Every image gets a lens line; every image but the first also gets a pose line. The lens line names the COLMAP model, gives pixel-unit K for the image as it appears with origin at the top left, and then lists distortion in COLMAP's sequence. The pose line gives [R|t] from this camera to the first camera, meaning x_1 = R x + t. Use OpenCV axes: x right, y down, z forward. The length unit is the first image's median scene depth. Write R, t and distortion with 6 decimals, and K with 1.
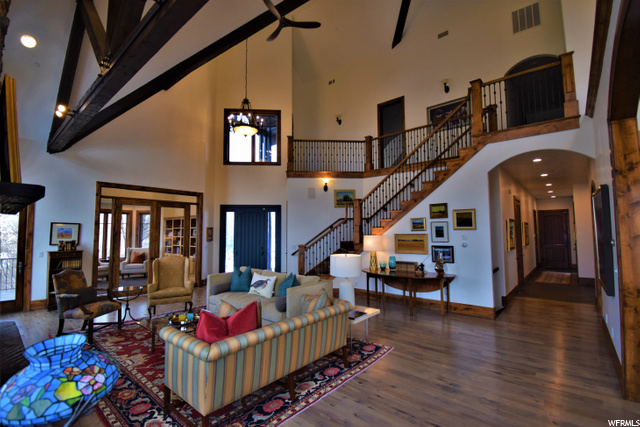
lens RADIAL K [[290.4, 0, 323.7], [0, 290.4, 215.5], [0, 0, 1]] dist [-0.002866, -0.000114]
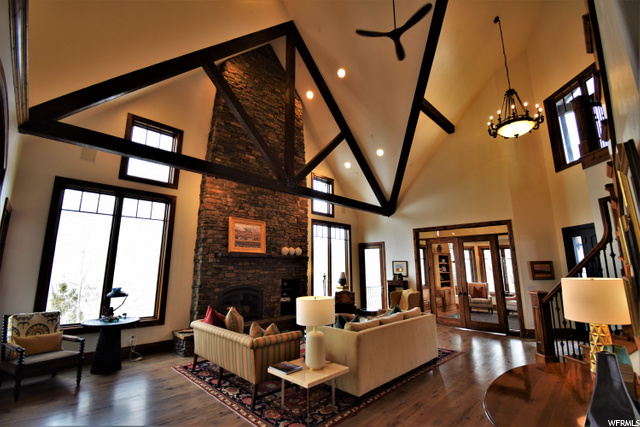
lens RADIAL K [[290.4, 0, 316.3], [0, 290.4, 213.0], [0, 0, 1]] dist [-0.002866, -0.000114]
pose [[-0.091608, -0.177863, -0.979782, 0.615985], [0.058694, 0.981244, -0.183616, 0.031839], [0.994064, -0.074328, -0.079451, 0.717600]]
